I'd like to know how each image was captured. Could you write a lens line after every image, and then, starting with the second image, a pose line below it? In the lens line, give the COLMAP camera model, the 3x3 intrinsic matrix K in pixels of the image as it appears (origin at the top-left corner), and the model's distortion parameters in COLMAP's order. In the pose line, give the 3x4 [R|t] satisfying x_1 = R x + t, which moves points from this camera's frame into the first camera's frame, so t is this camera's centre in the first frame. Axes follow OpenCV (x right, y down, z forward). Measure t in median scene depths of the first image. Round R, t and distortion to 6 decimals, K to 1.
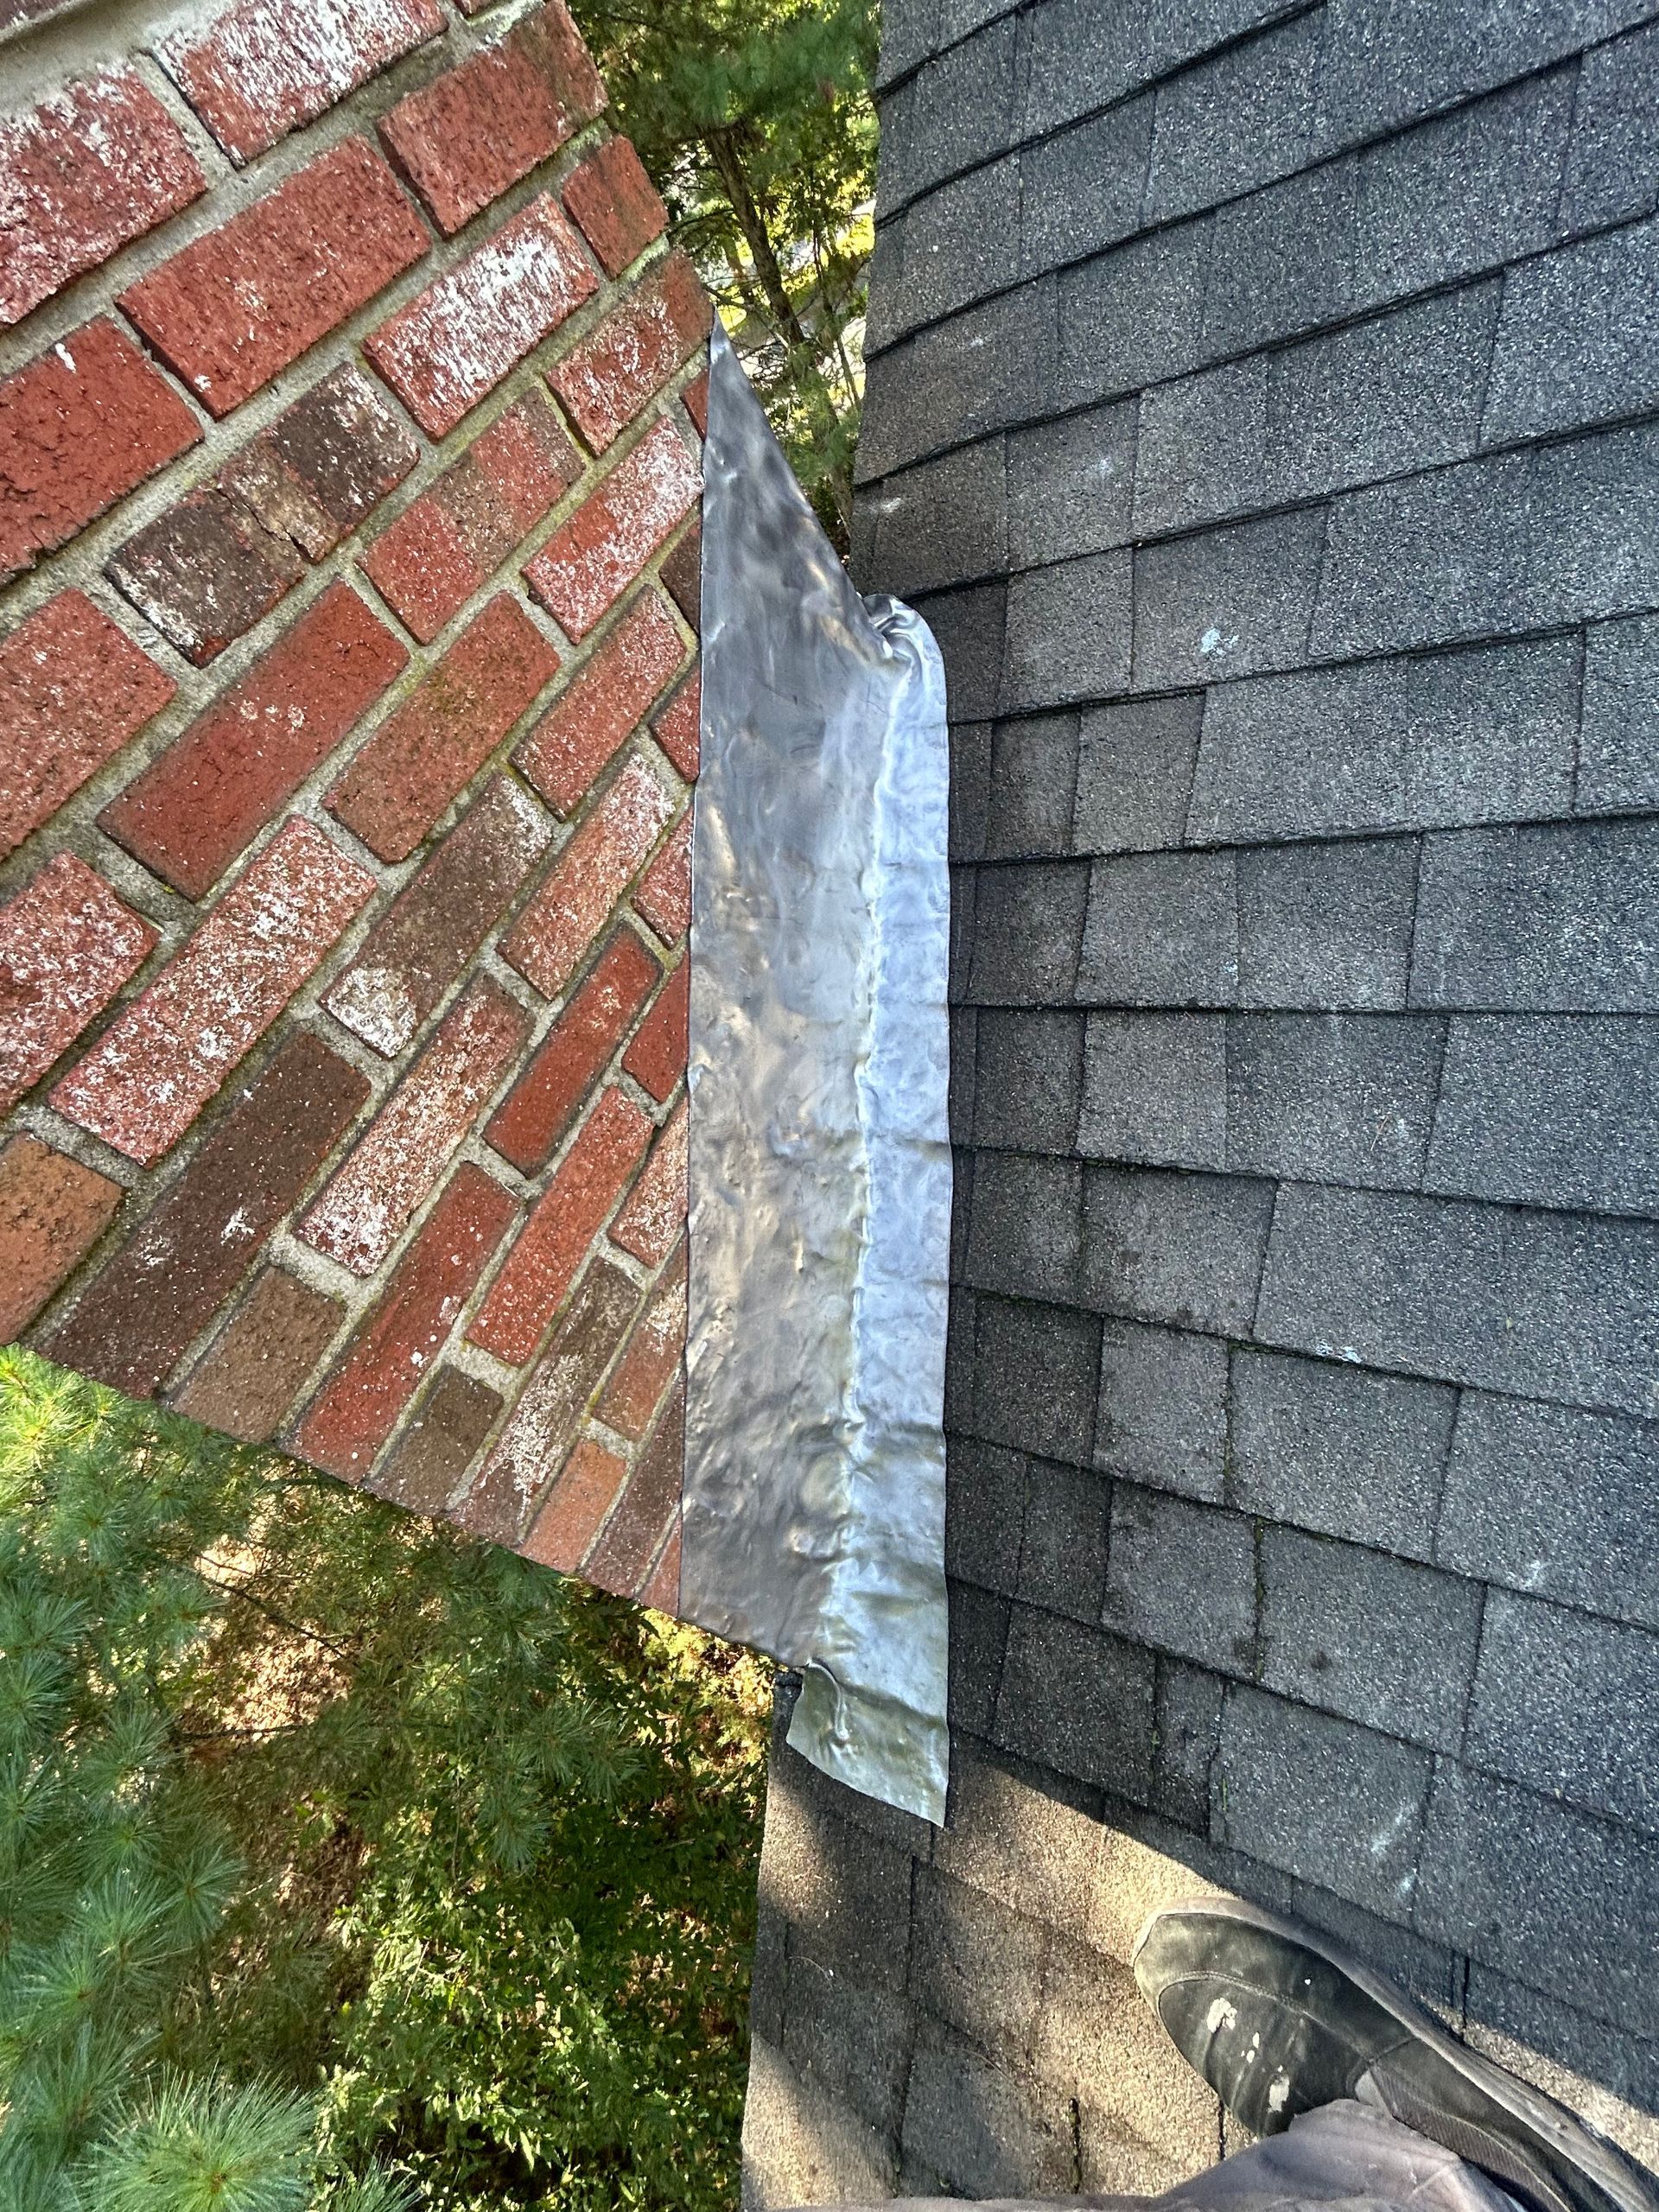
lens RADIAL K [[1009.4, 0, 830.9], [0, 1009.4, 1029.4], [0, 0, 1]] dist [-0.010003, 0.007751]
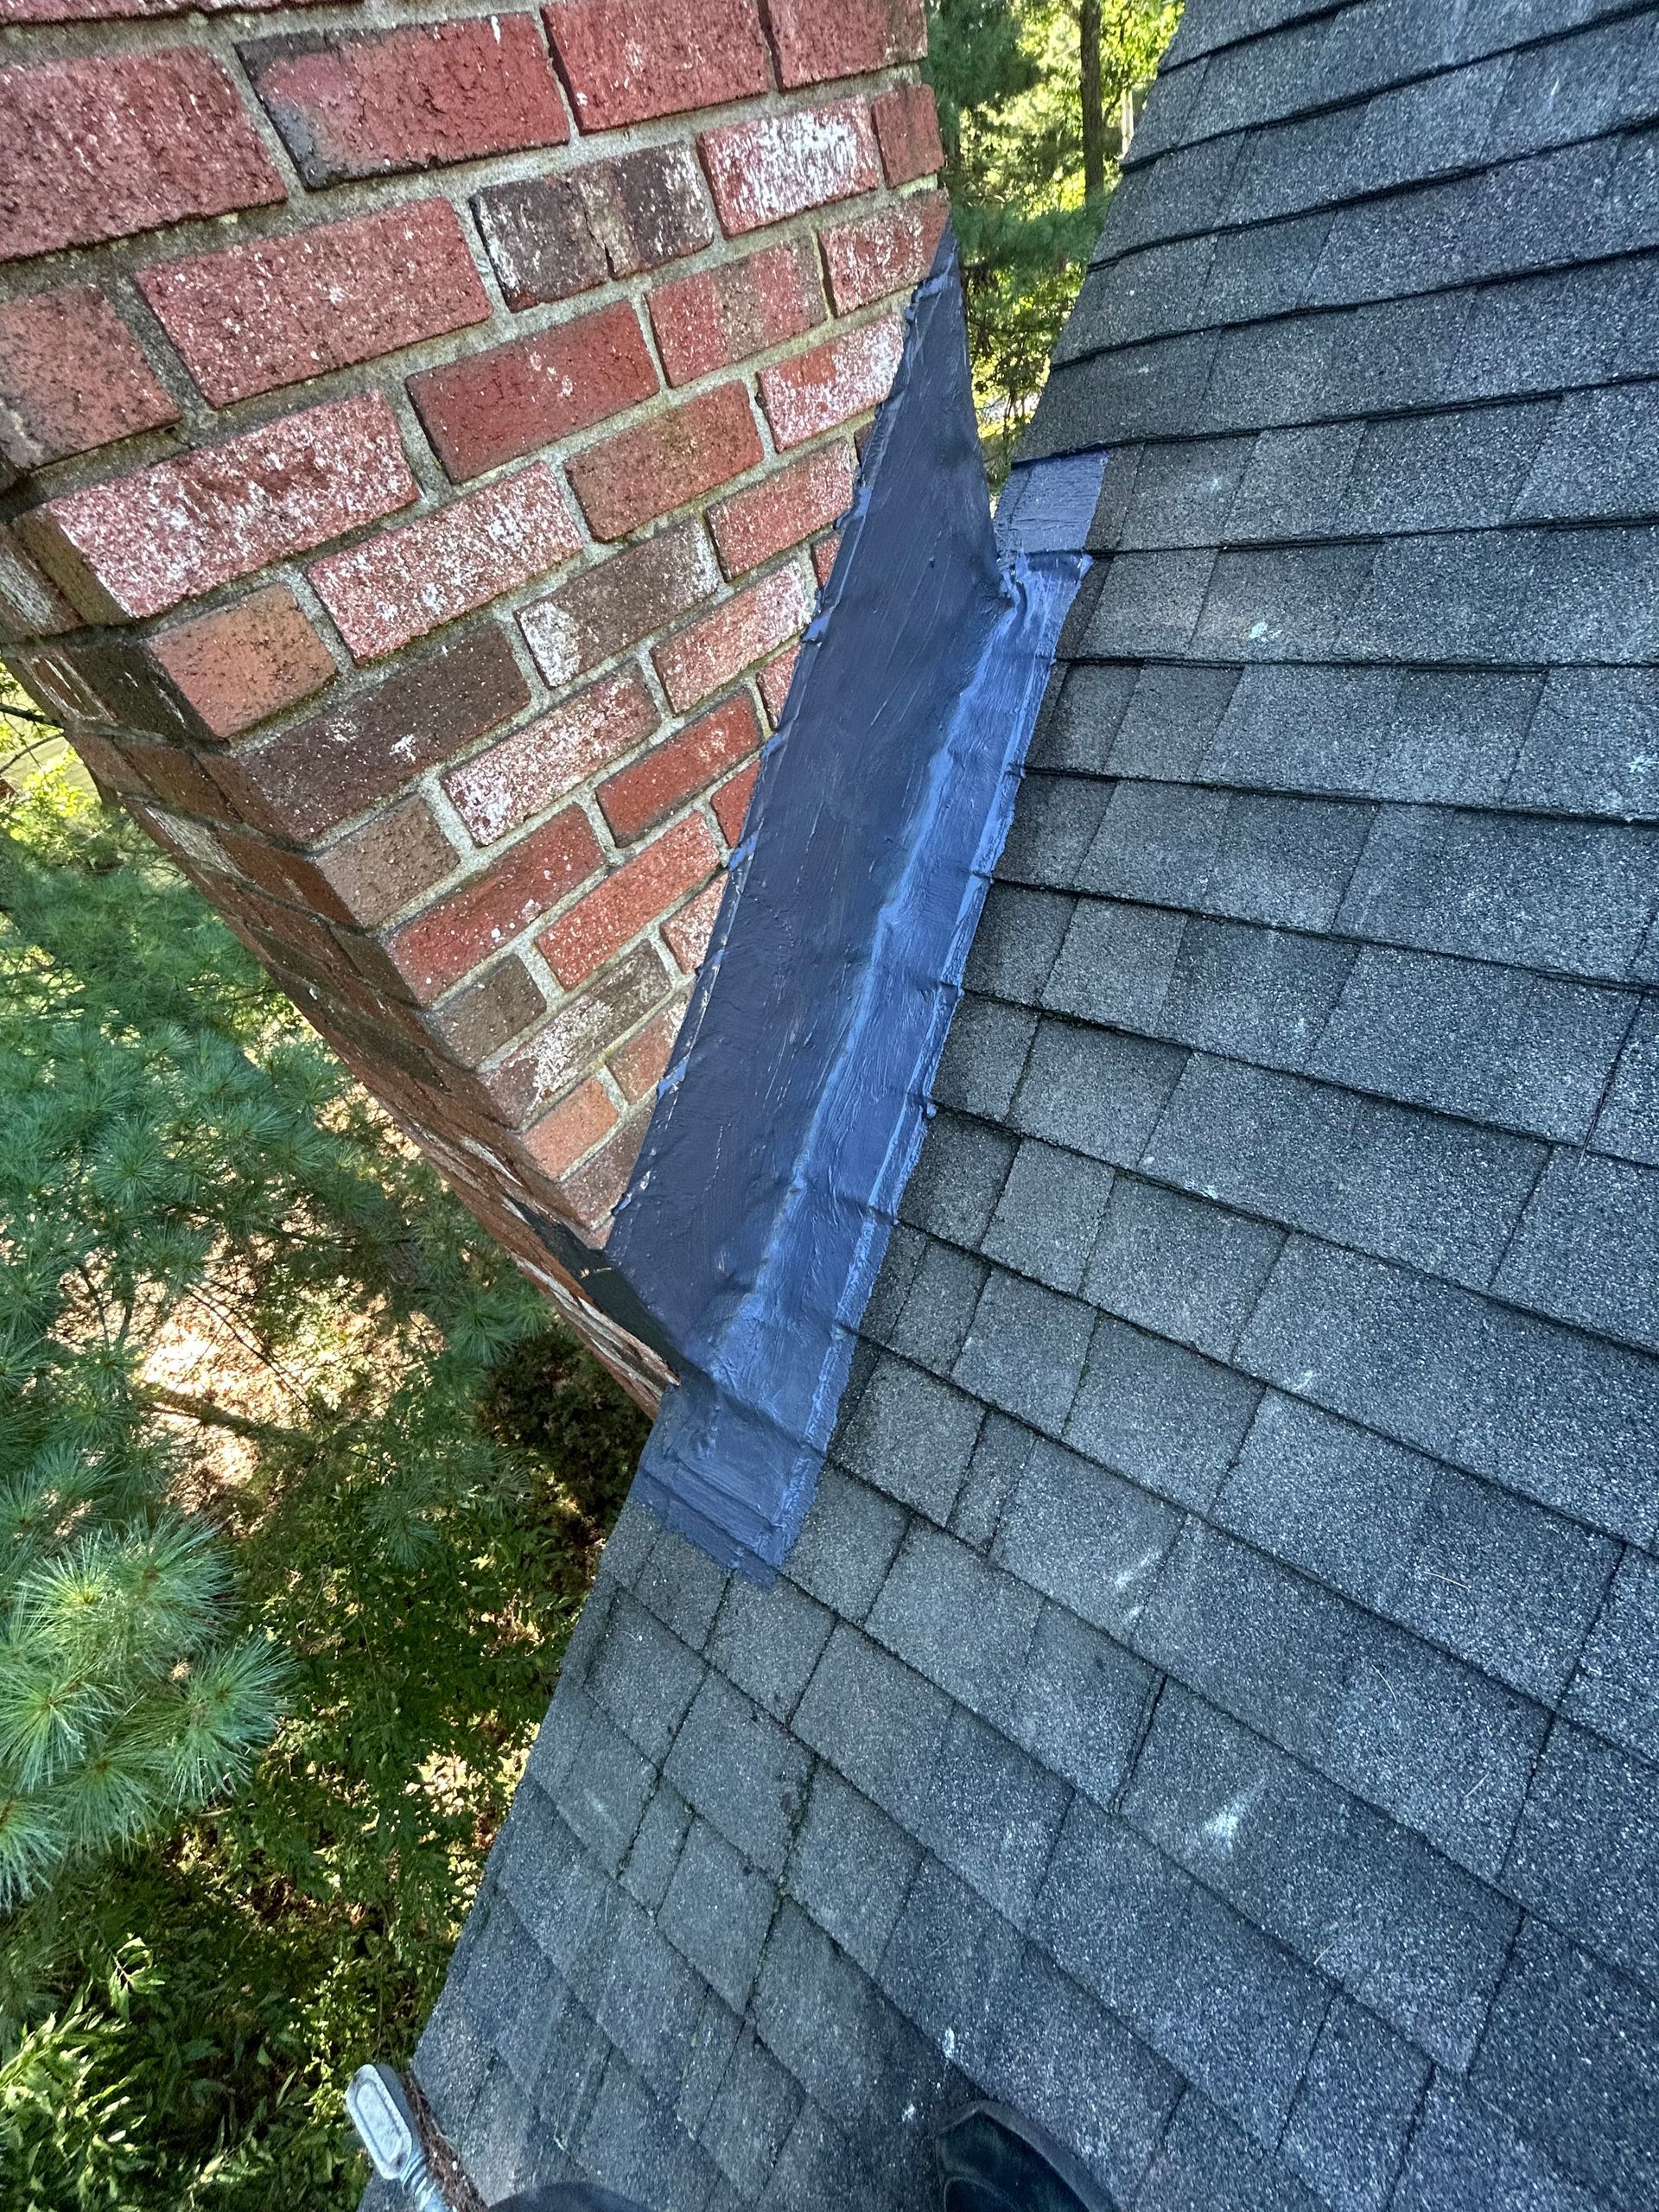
lens RADIAL K [[897.8, 0, 829.5], [0, 897.8, 1106.0], [0, 0, 1]] dist [-0.004443, 0.002609]
pose [[0.958051, 0.286327, 0.012459, 0.026461], [-0.285992, 0.957948, -0.023341, 0.405935], [-0.018618, 0.018799, 0.999650, -0.097896]]
